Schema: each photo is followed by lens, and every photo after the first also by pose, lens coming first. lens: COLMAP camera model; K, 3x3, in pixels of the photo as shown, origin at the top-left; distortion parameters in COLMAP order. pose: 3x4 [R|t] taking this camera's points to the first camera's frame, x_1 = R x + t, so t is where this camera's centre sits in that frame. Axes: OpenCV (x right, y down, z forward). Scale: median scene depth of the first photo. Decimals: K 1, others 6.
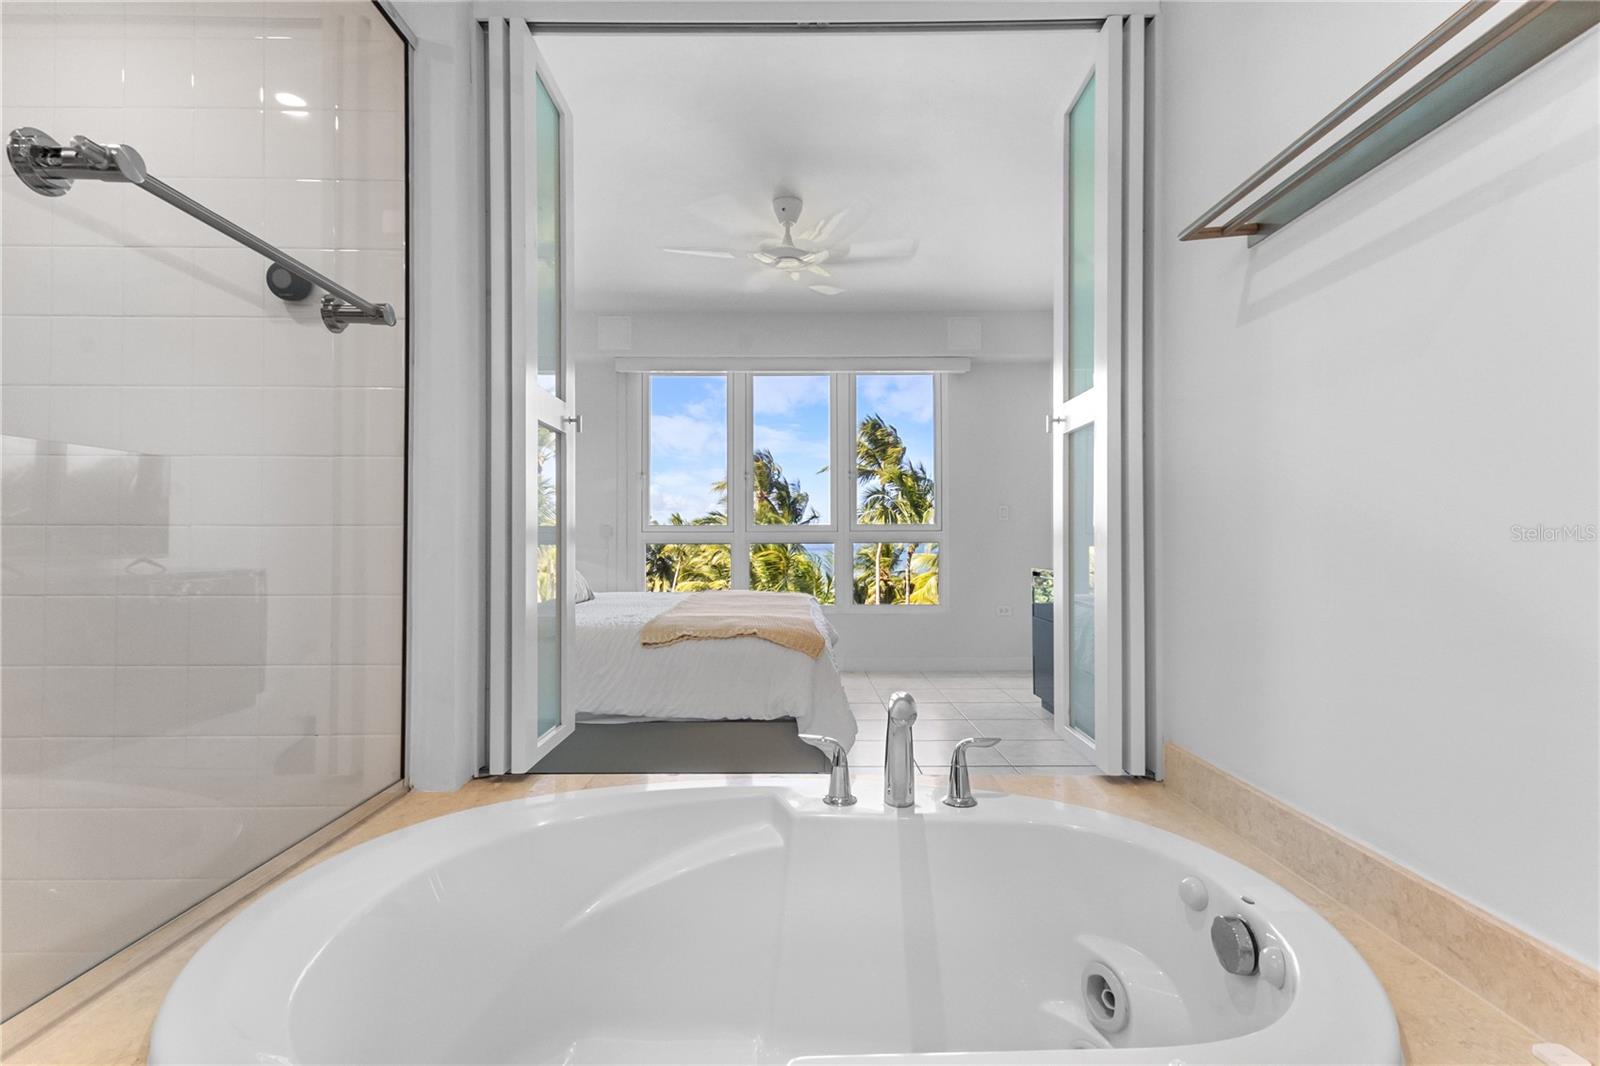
lens RADIAL K [[726.0, 0, 794.0], [0, 726.0, 531.5], [0, 0, 1]] dist [0.022769, -0.004501]
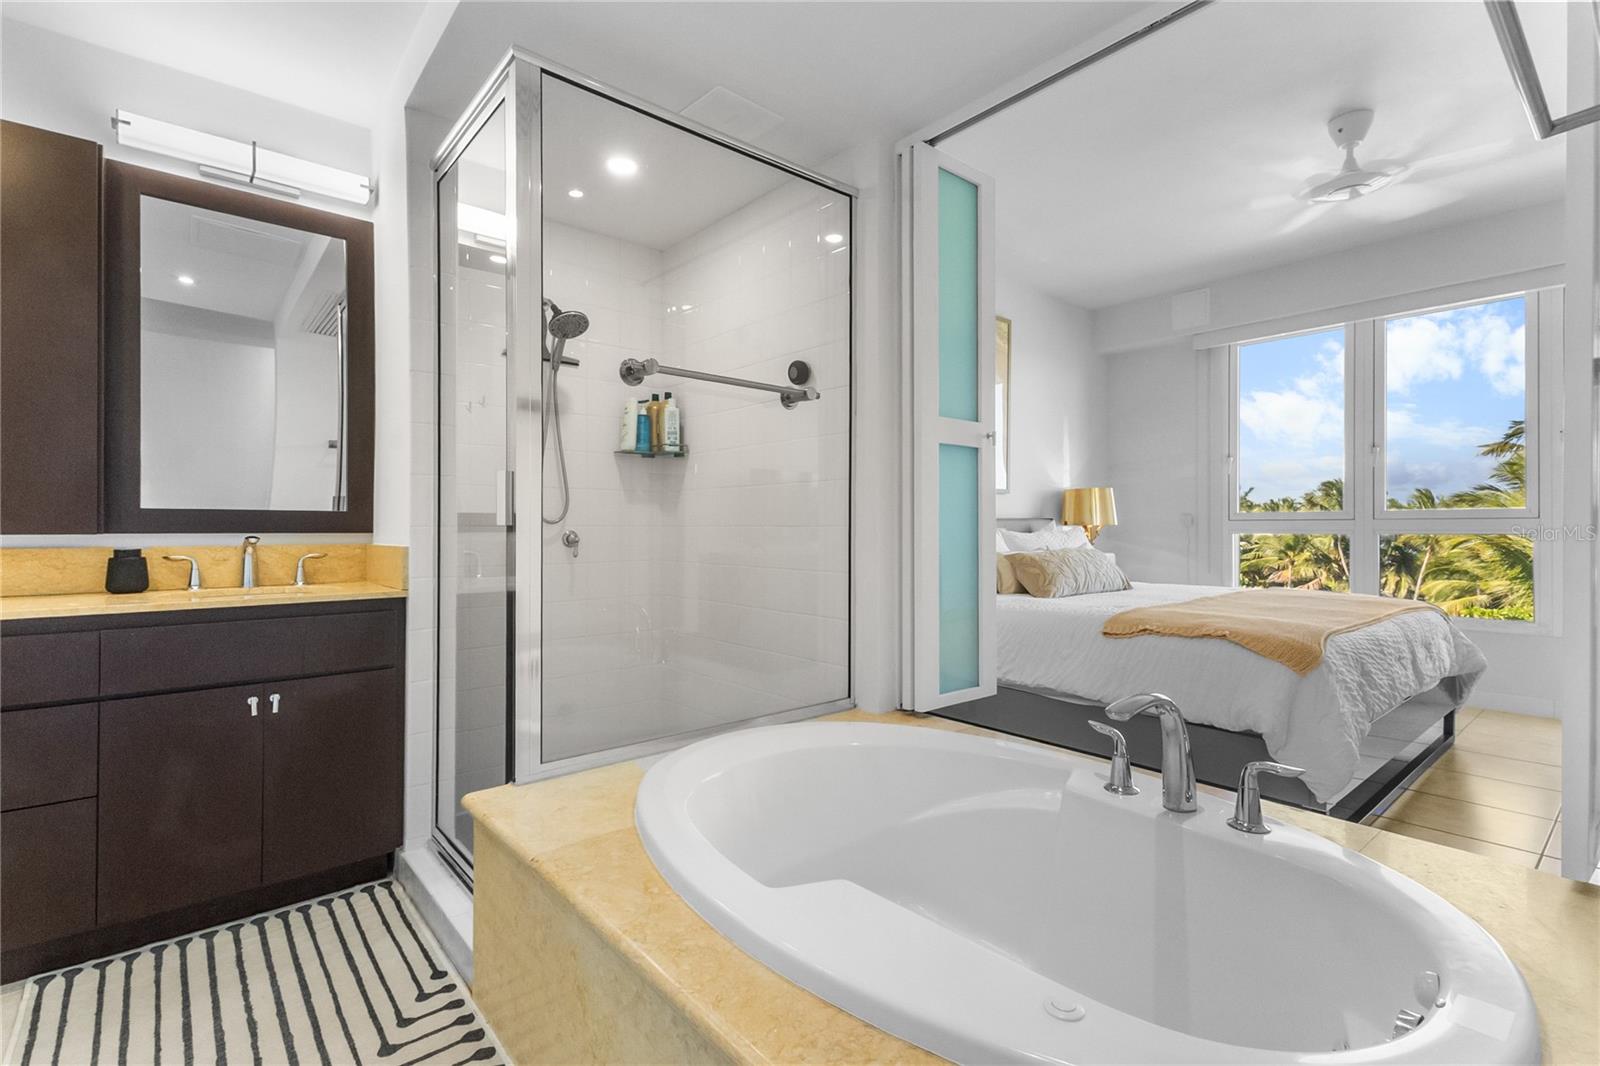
lens RADIAL K [[735.3, 0, 794.2], [0, 735.3, 529.5], [0, 0, 1]] dist [0.027551, -0.007547]
pose [[0.648316, 0.004792, -0.761356, 0.309770], [0.009866, 0.999843, 0.014695, -0.014419], [0.761308, -0.017039, 0.648167, -0.025659]]
